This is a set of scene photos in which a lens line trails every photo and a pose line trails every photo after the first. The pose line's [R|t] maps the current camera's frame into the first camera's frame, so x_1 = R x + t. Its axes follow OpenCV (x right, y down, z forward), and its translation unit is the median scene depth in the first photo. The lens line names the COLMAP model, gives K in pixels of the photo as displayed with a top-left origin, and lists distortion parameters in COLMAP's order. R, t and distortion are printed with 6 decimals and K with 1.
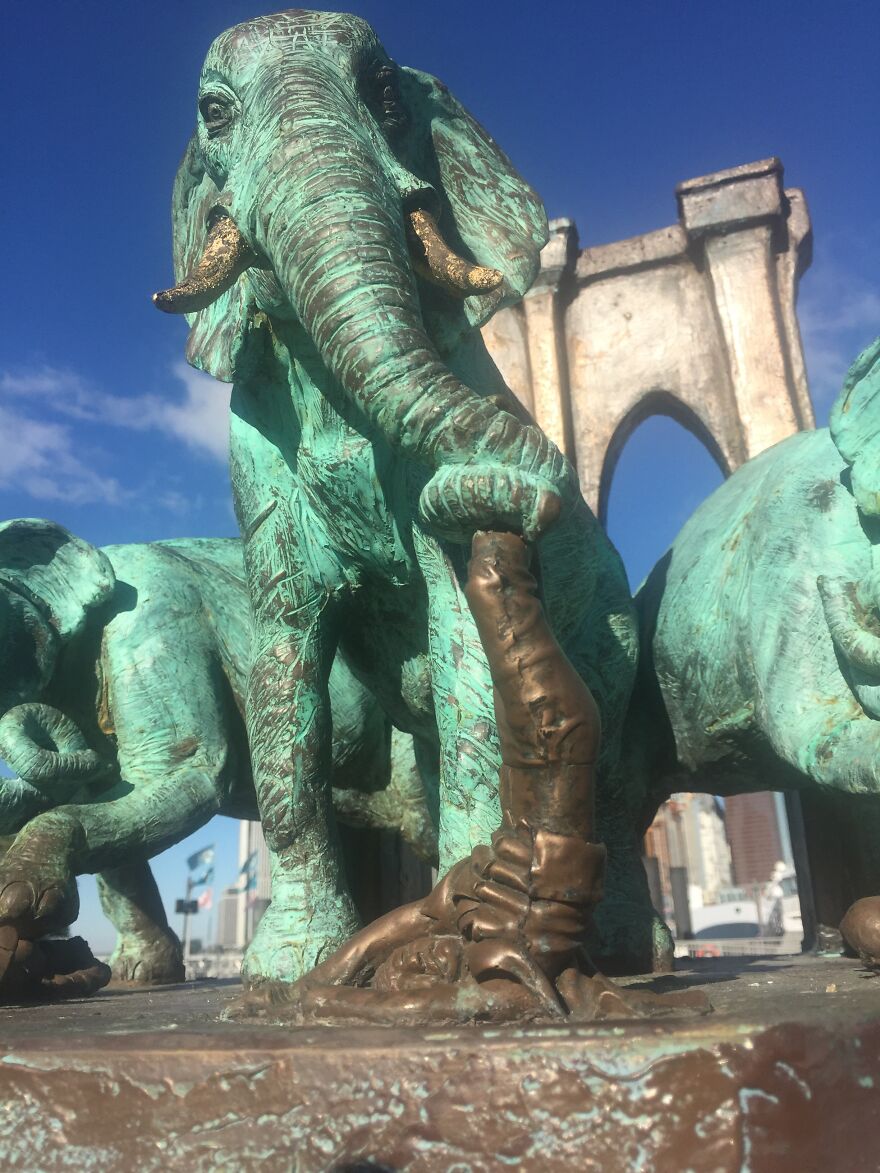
lens RADIAL K [[1014.2, 0, 440.0], [0, 1014.2, 586.5], [0, 0, 1]] dist [0.099149, -0.173932]
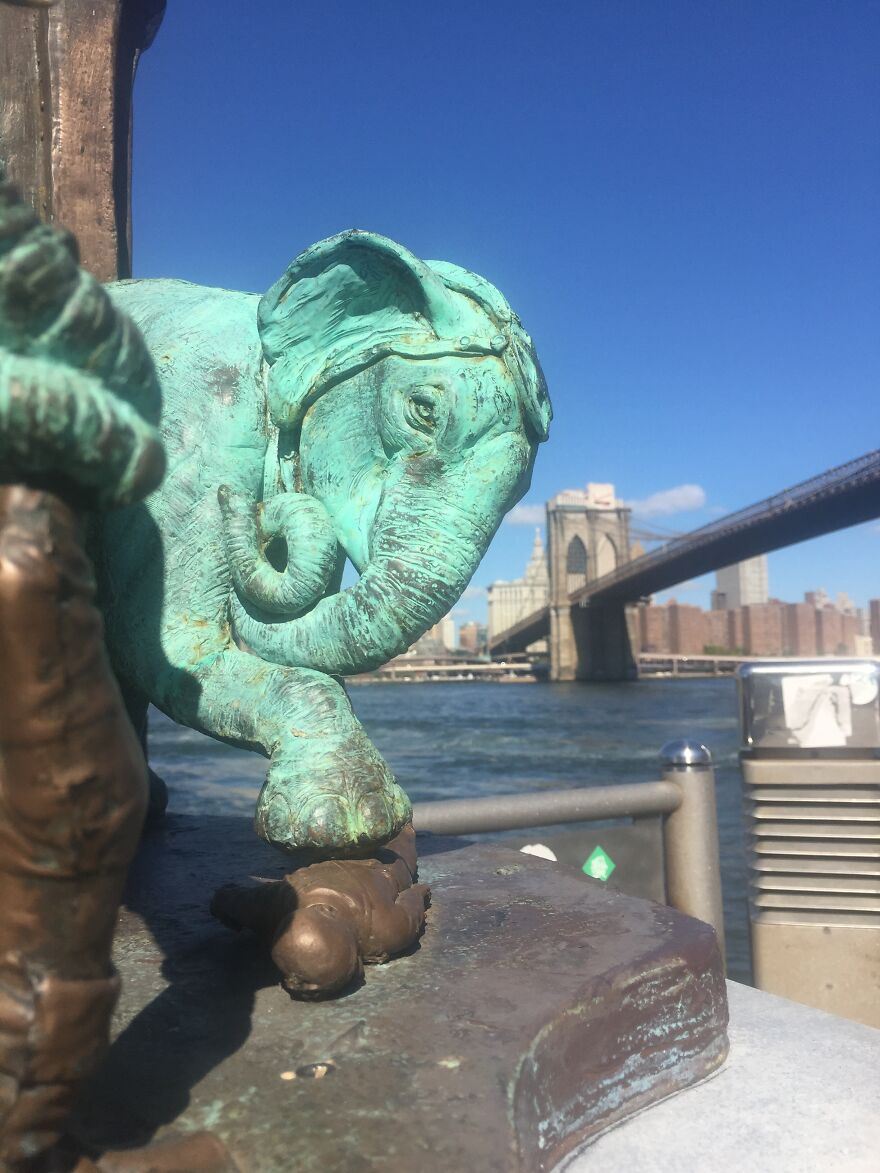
lens RADIAL K [[1009.8, 0, 426.3], [0, 1009.8, 590.4], [0, 0, 1]] dist [0.021147, 0.004556]
pose [[0.682744, 0.084724, 0.725729, -0.123273], [-0.250913, 0.960038, 0.123973, -0.072207], [-0.686224, -0.266737, 0.676718, 0.266164]]
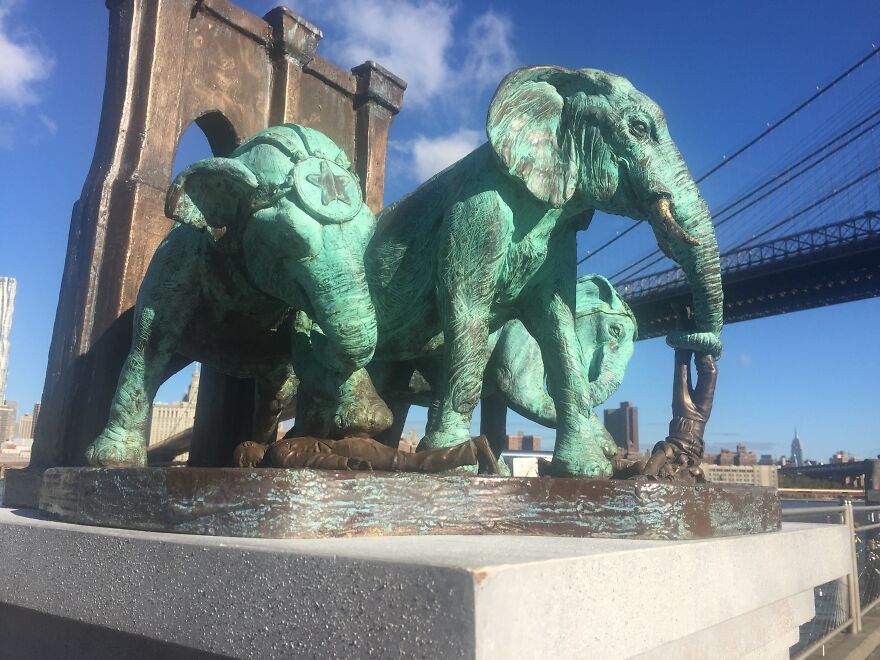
lens RADIAL K [[760.8, 0, 431.5], [0, 760.8, 327.2], [0, 0, 1]] dist [0.099149, -0.173932]
pose [[0.335175, 0.232499, 0.913018, -1.605550], [-0.354493, 0.928982, -0.106427, 0.277475], [-0.872922, -0.287987, 0.393791, 0.477162]]
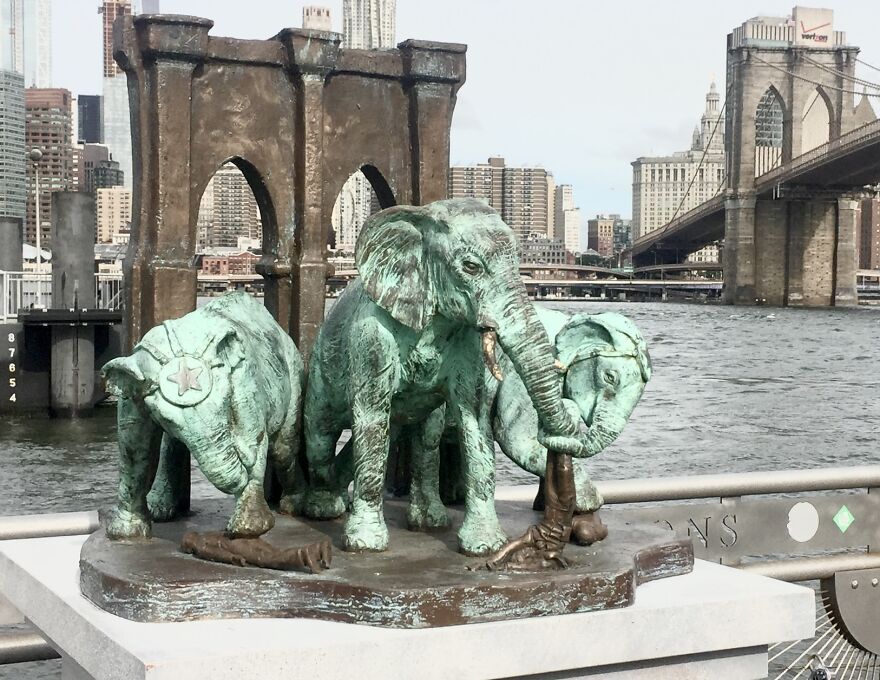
lens RADIAL K [[1576.2, 0, 460.9], [0, 1576.2, 339.1], [0, 0, 1]] dist [0.292692, -1.299179]
pose [[0.714237, 0.012717, 0.699789, -2.654895], [-0.263218, 0.931316, 0.251728, -1.119434], [-0.648523, -0.363990, 0.668527, -1.566317]]
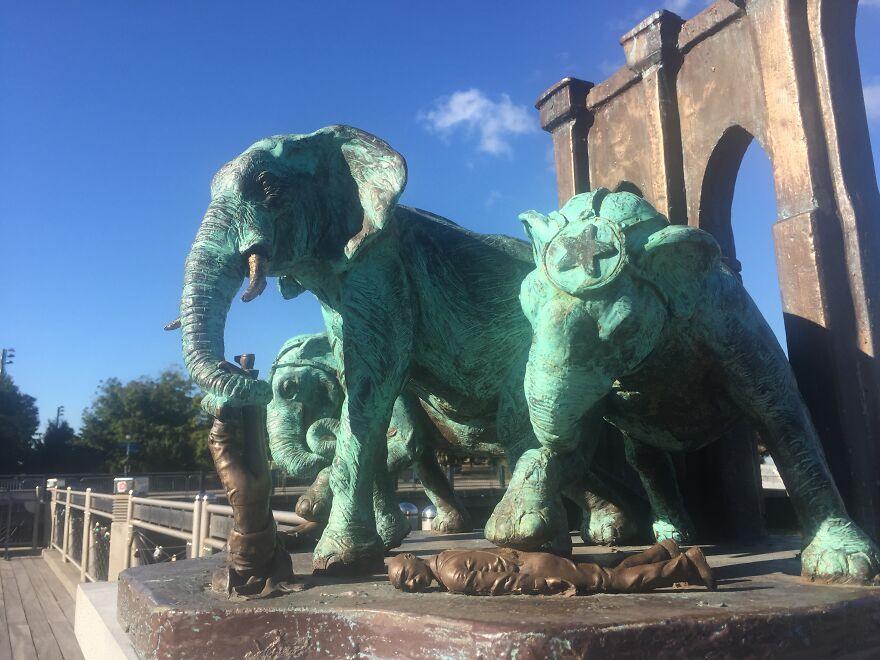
lens RADIAL K [[760.8, 0, 431.5], [0, 760.8, 327.2], [0, 0, 1]] dist [0.099149, -0.173932]
pose [[0.722234, -0.105350, -0.683578, 1.104386], [0.219871, 0.972034, 0.082499, -0.197804], [0.655770, -0.209882, 0.725200, -0.036309]]
